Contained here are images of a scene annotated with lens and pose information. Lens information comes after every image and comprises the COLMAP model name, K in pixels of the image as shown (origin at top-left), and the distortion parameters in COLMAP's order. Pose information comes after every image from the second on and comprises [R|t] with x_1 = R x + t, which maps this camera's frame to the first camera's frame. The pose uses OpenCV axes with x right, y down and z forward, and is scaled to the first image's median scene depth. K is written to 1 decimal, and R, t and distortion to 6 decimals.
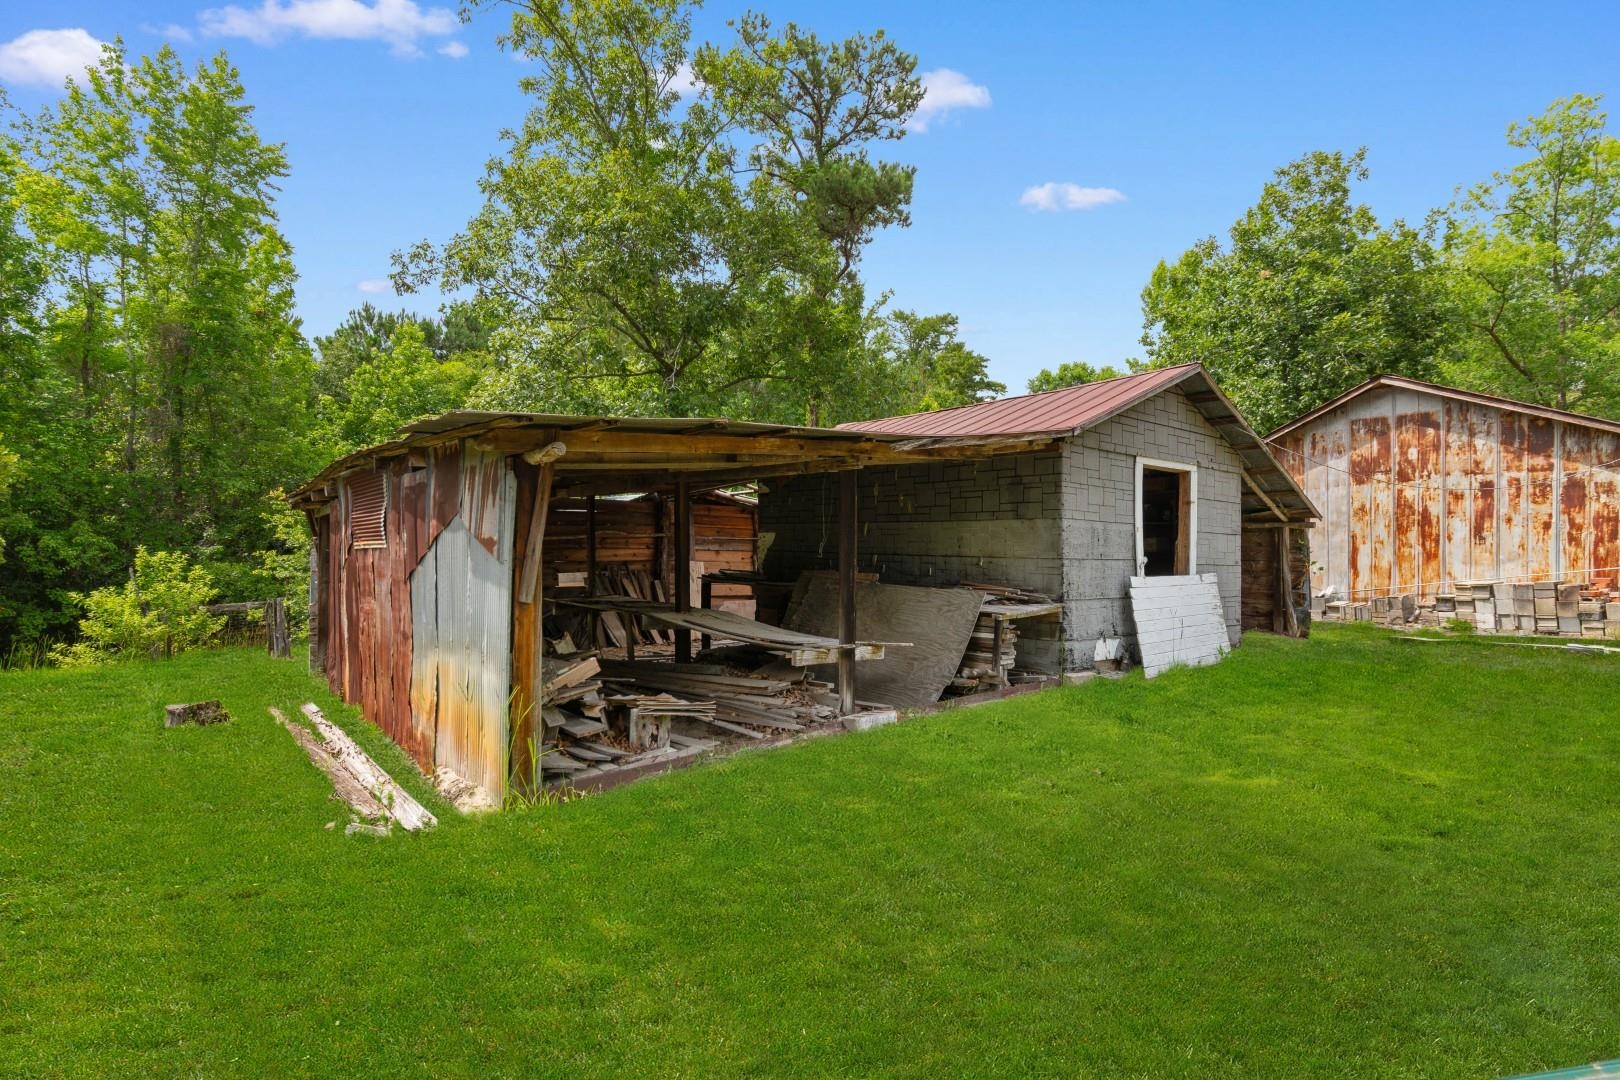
lens RADIAL K [[776.0, 0, 810.0], [0, 776.0, 540.0], [0, 0, 1]] dist [0.000365, 0.000031]
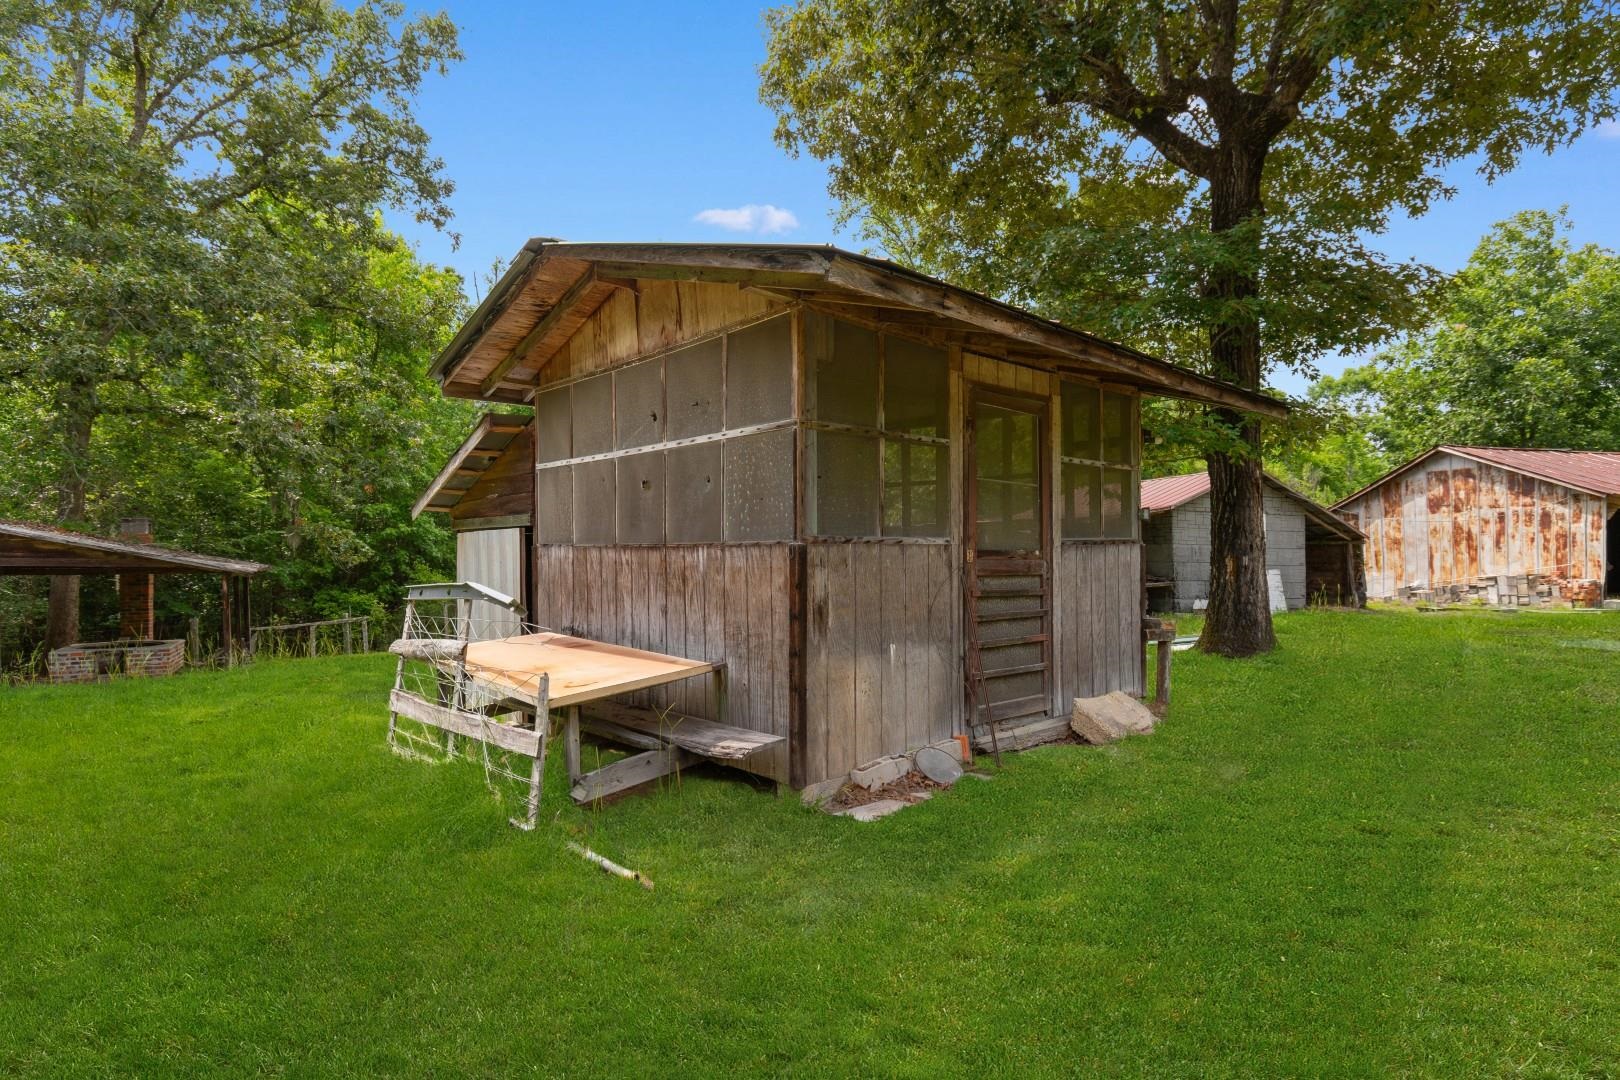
lens RADIAL K [[832.2, 0, 810.0], [0, 832.2, 540.0], [0, 0, 1]] dist [0.001513, 0.000435]
pose [[0.950091, -0.019567, -0.311357, 0.051631], [0.013695, 0.999685, -0.021036, -0.002097], [0.311671, 0.015722, 0.950060, -1.070969]]
